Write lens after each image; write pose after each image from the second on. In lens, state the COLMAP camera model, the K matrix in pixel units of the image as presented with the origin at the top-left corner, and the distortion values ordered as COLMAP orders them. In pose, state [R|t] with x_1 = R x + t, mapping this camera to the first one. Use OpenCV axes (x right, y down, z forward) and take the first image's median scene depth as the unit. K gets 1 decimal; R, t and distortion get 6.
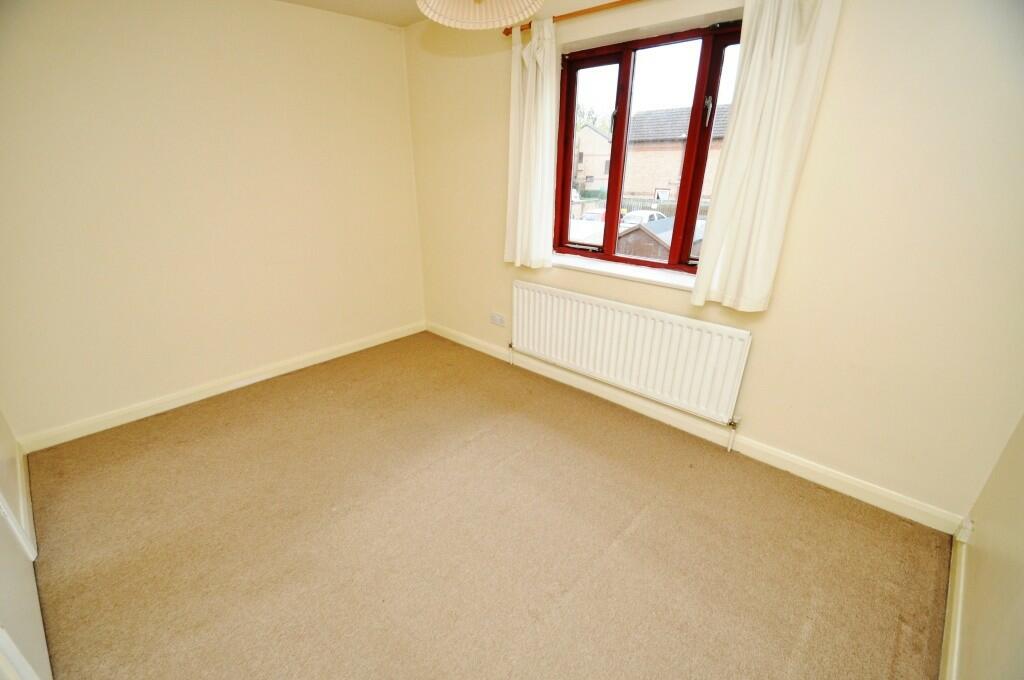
lens RADIAL K [[445.2, 0, 512.0], [0, 445.2, 340.0], [0, 0, 1]] dist [0.011646, -0.000107]
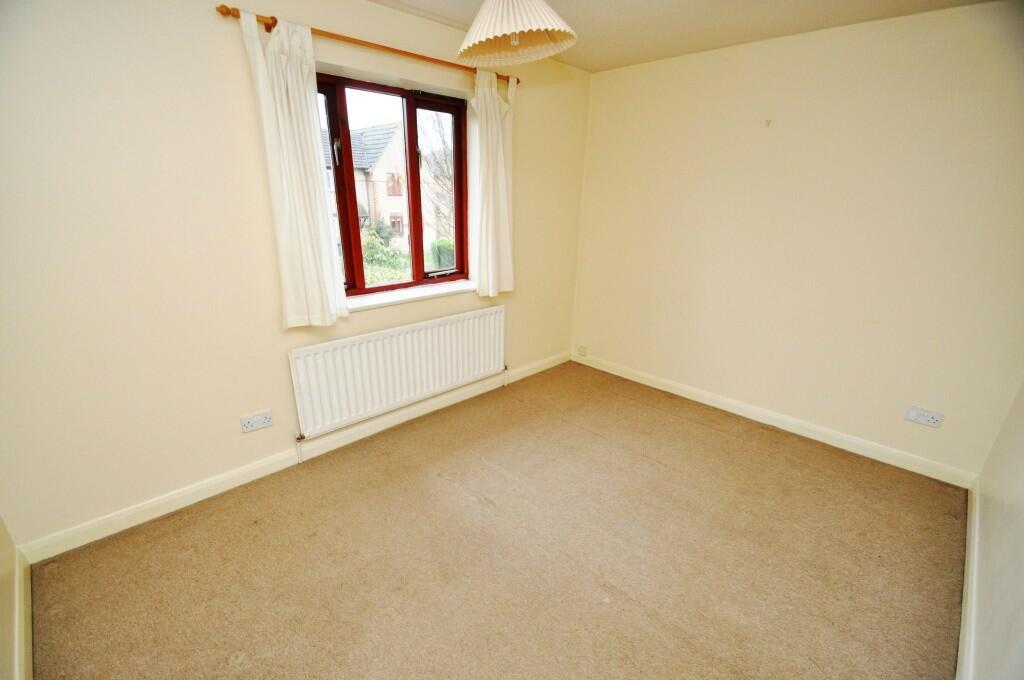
lens RADIAL K [[413.4, 0, 512.0], [0, 413.4, 340.0], [0, 0, 1]] dist [0.001002, 0.000009]
pose [[0.099276, -0.330495, 0.938572, -0.770701], [0.367225, 0.888818, 0.274132, -0.264736], [-0.924819, 0.317453, 0.209605, 0.653644]]
